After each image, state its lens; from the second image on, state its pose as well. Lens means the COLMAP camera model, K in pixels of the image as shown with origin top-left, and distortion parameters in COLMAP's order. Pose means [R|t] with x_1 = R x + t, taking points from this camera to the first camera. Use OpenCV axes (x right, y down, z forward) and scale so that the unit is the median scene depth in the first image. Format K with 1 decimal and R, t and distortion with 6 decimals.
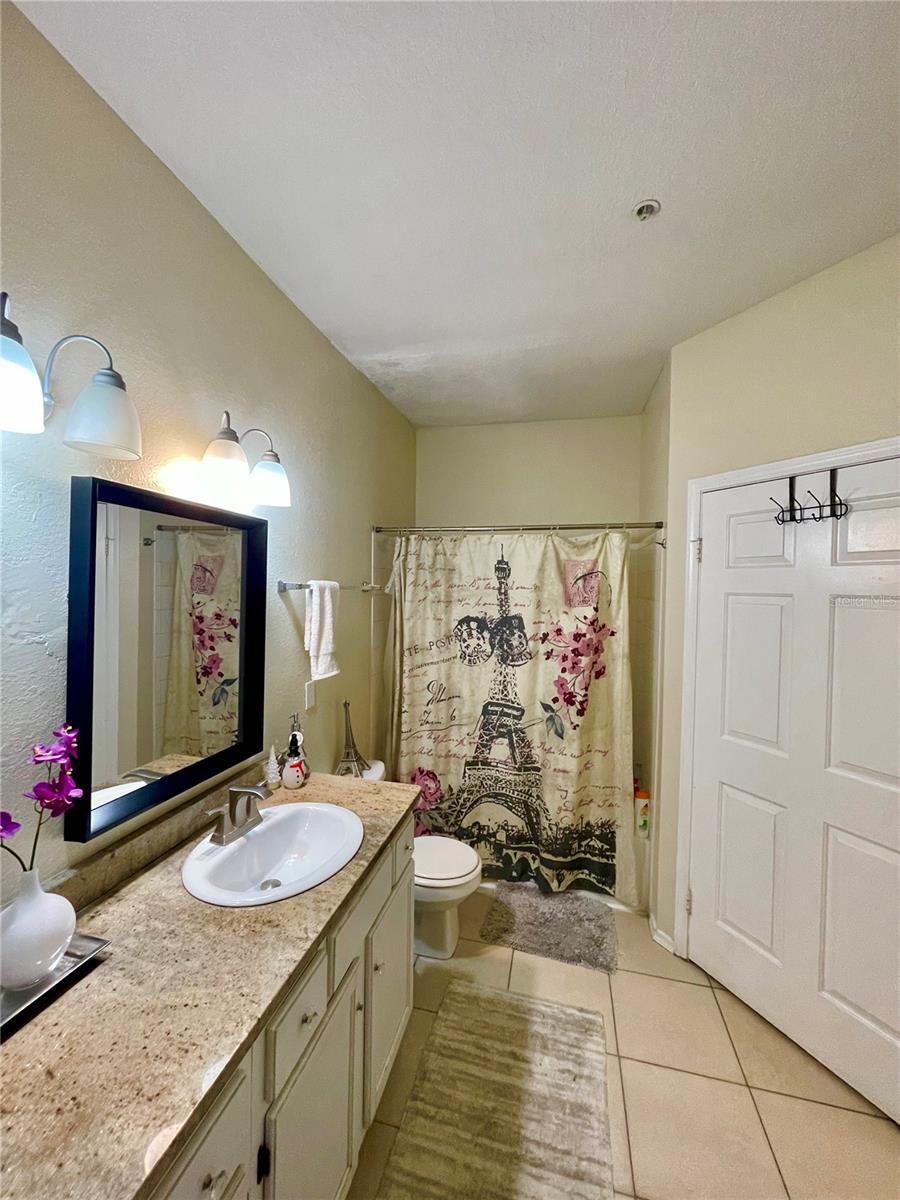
lens RADIAL K [[481.7, 0, 450.6], [0, 481.7, 594.6], [0, 0, 1]] dist [-0.004140, 0.000408]
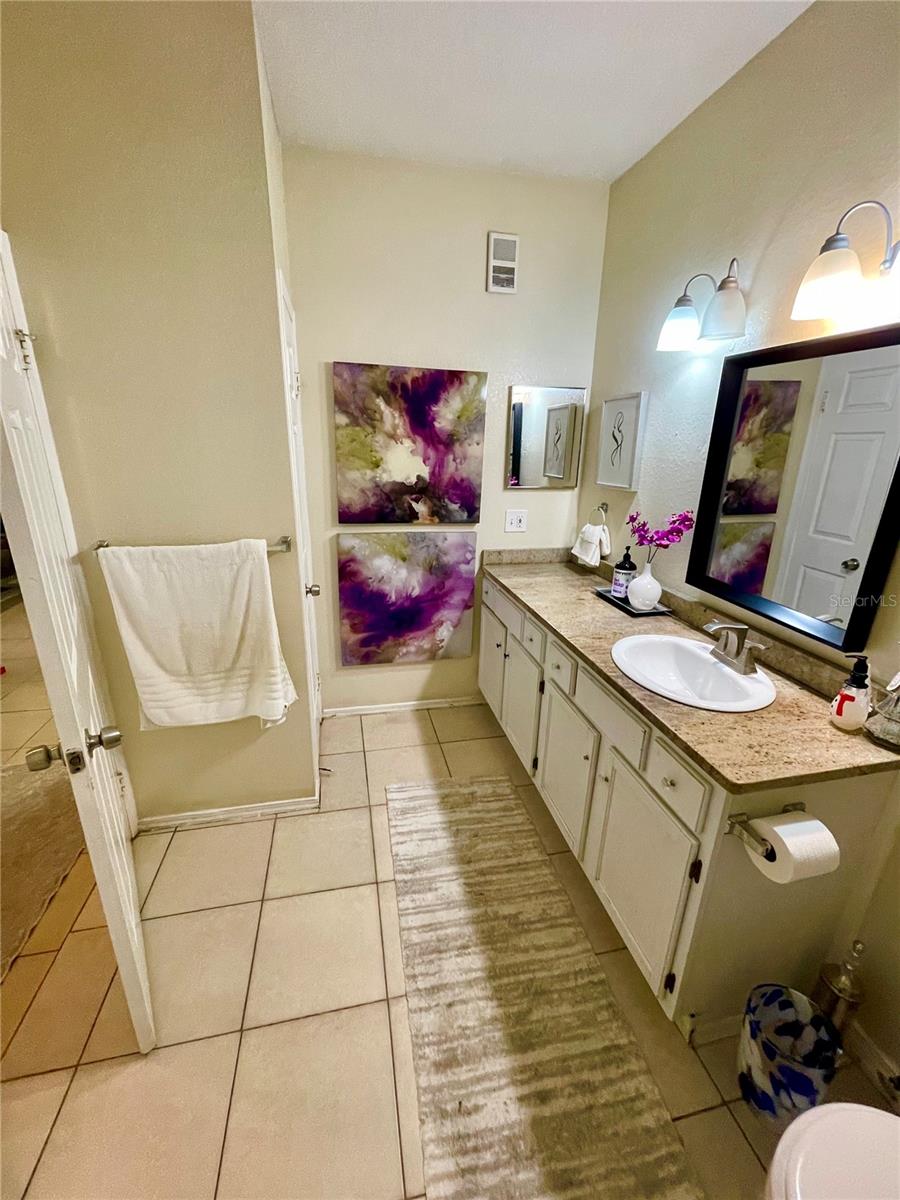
lens RADIAL K [[481.7, 0, 446.1], [0, 481.7, 597.9], [0, 0, 1]] dist [-0.004140, 0.000408]
pose [[-0.902502, 0.099313, -0.419079, 0.325346], [-0.041123, 0.948734, 0.313390, 0.017191], [0.428718, 0.300069, -0.852150, 0.881323]]
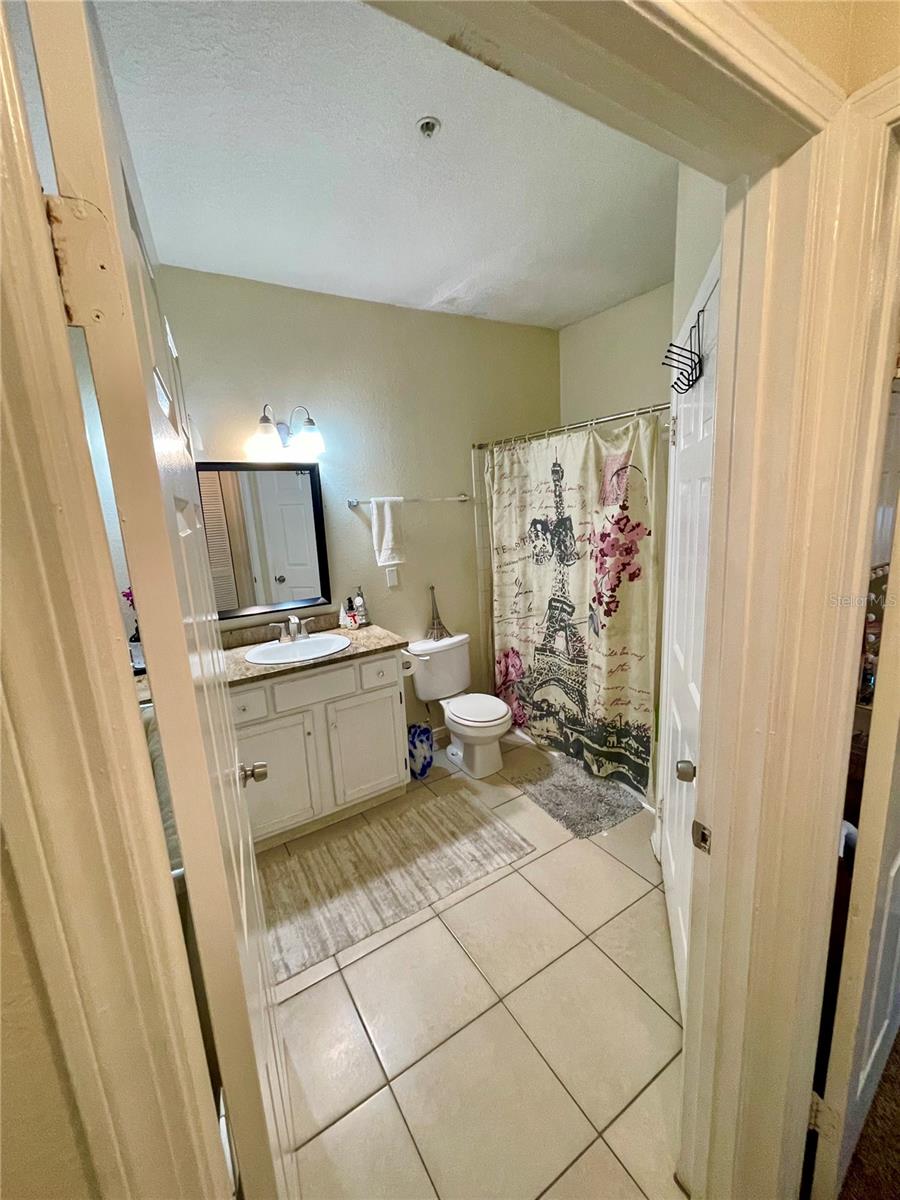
lens RADIAL K [[481.7, 0, 446.8], [0, 481.7, 597.3], [0, 0, 1]] dist [-0.004140, 0.000408]
pose [[0.710483, 0.080690, -0.699073, 0.697302], [0.054941, 0.984012, 0.169417, 0.024431], [0.701566, -0.158776, 0.694691, 0.075274]]
